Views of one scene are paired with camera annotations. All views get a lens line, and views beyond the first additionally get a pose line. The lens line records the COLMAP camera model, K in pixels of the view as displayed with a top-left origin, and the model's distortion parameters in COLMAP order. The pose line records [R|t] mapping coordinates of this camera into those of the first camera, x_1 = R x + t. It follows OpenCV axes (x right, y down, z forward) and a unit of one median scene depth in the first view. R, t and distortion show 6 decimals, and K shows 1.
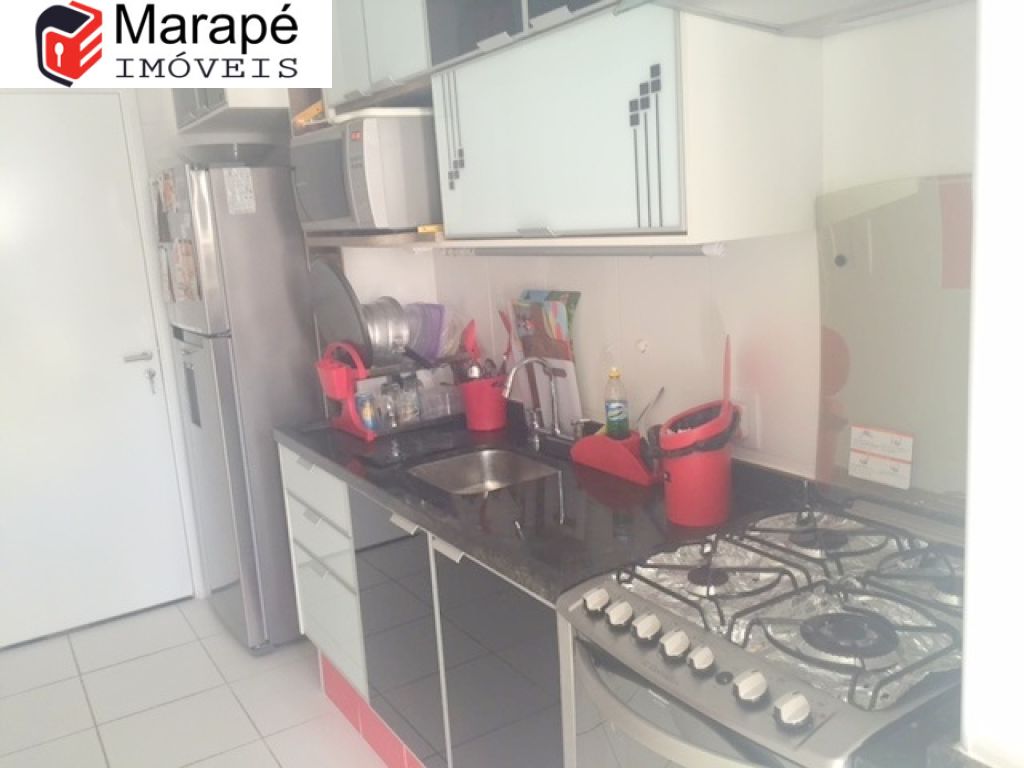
lens RADIAL K [[885.6, 0, 515.4], [0, 885.6, 383.1], [0, 0, 1]] dist [0.094376, -0.136851]
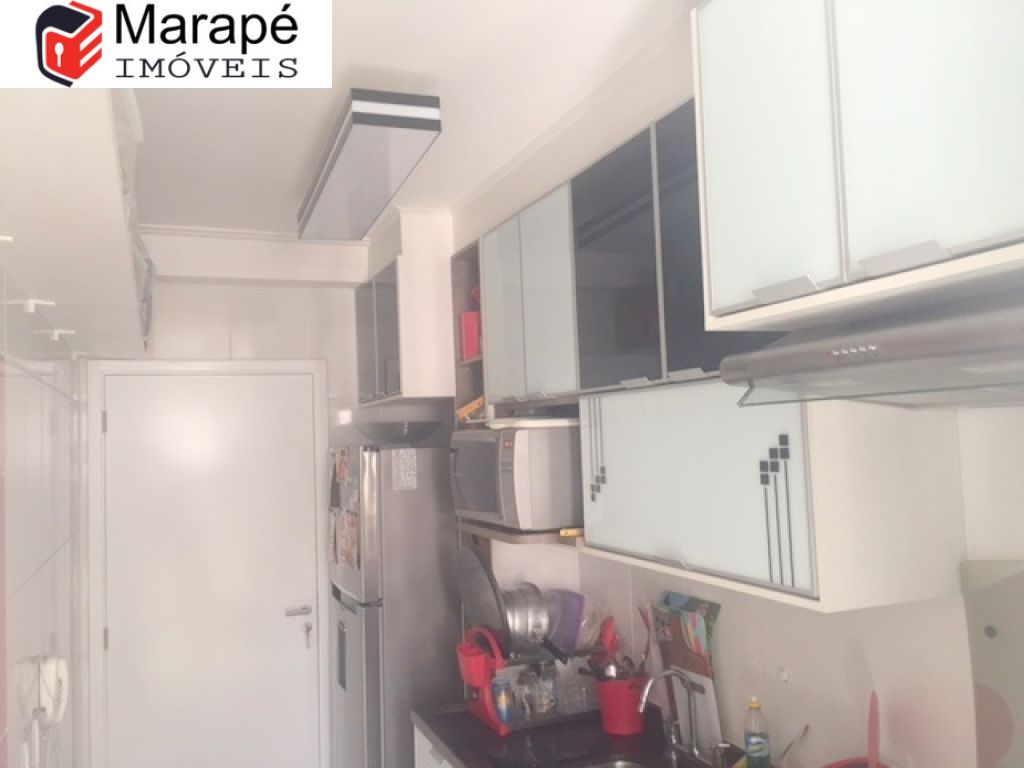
lens RADIAL K [[885.6, 0, 515.4], [0, 885.6, 383.1], [0, 0, 1]] dist [0.094376, -0.136851]
pose [[0.983492, 0.024746, -0.179252, 0.019546], [-0.066402, 0.970852, -0.230300, -0.090998], [0.168329, 0.238401, 0.956468, -0.044051]]
